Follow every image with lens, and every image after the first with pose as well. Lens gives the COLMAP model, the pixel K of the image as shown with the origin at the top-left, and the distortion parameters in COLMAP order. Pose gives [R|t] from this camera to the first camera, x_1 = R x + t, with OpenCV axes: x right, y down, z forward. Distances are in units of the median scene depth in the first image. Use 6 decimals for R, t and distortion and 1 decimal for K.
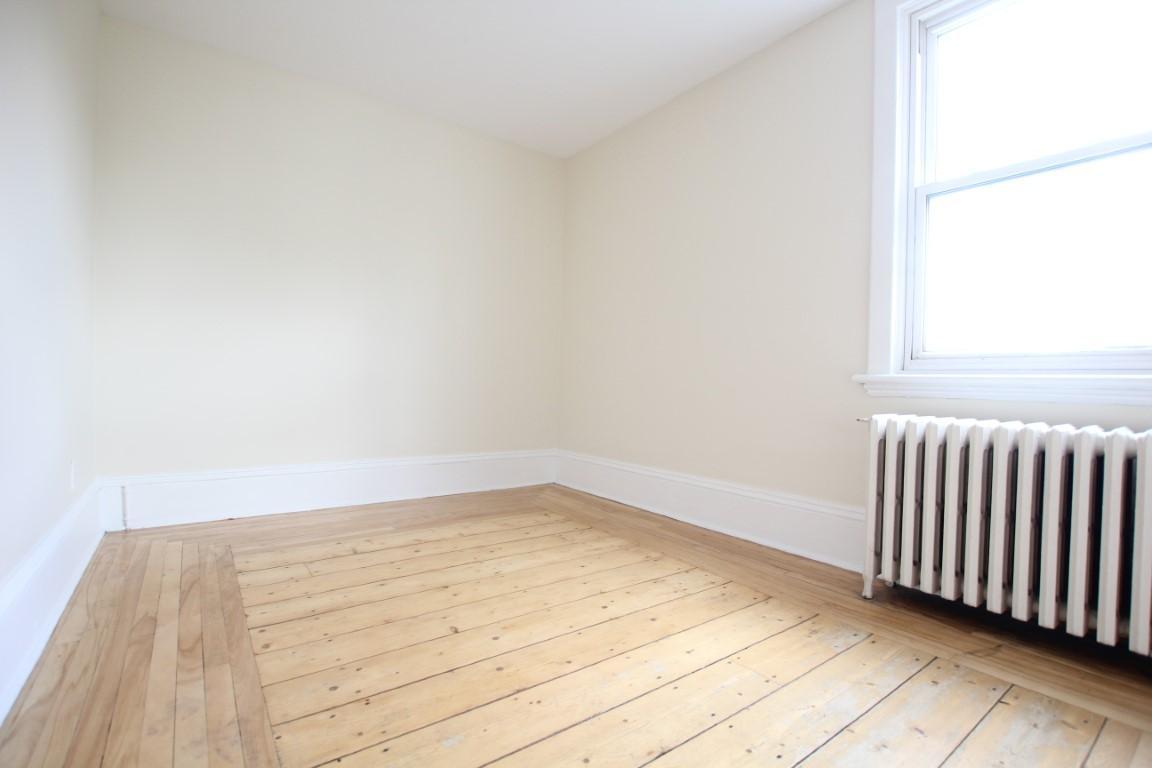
lens RADIAL K [[533.5, 0, 579.3], [0, 533.5, 384.9], [0, 0, 1]] dist [-0.026714, 0.001219]
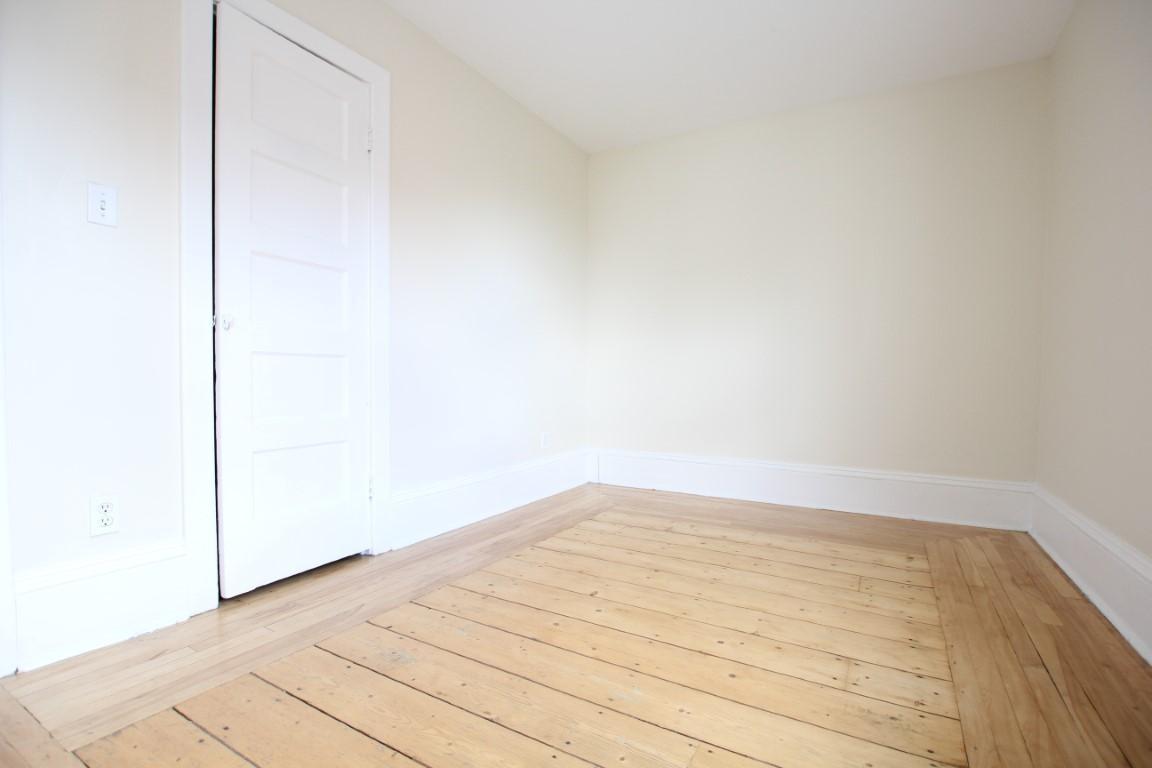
lens RADIAL K [[533.5, 0, 579.3], [0, 533.5, 384.9], [0, 0, 1]] dist [-0.026714, 0.001219]
pose [[0.397029, -0.007573, -0.917775, 0.619431], [-0.003002, 0.999950, -0.009550, 0.003984], [0.917801, 0.006547, 0.396987, 0.359670]]
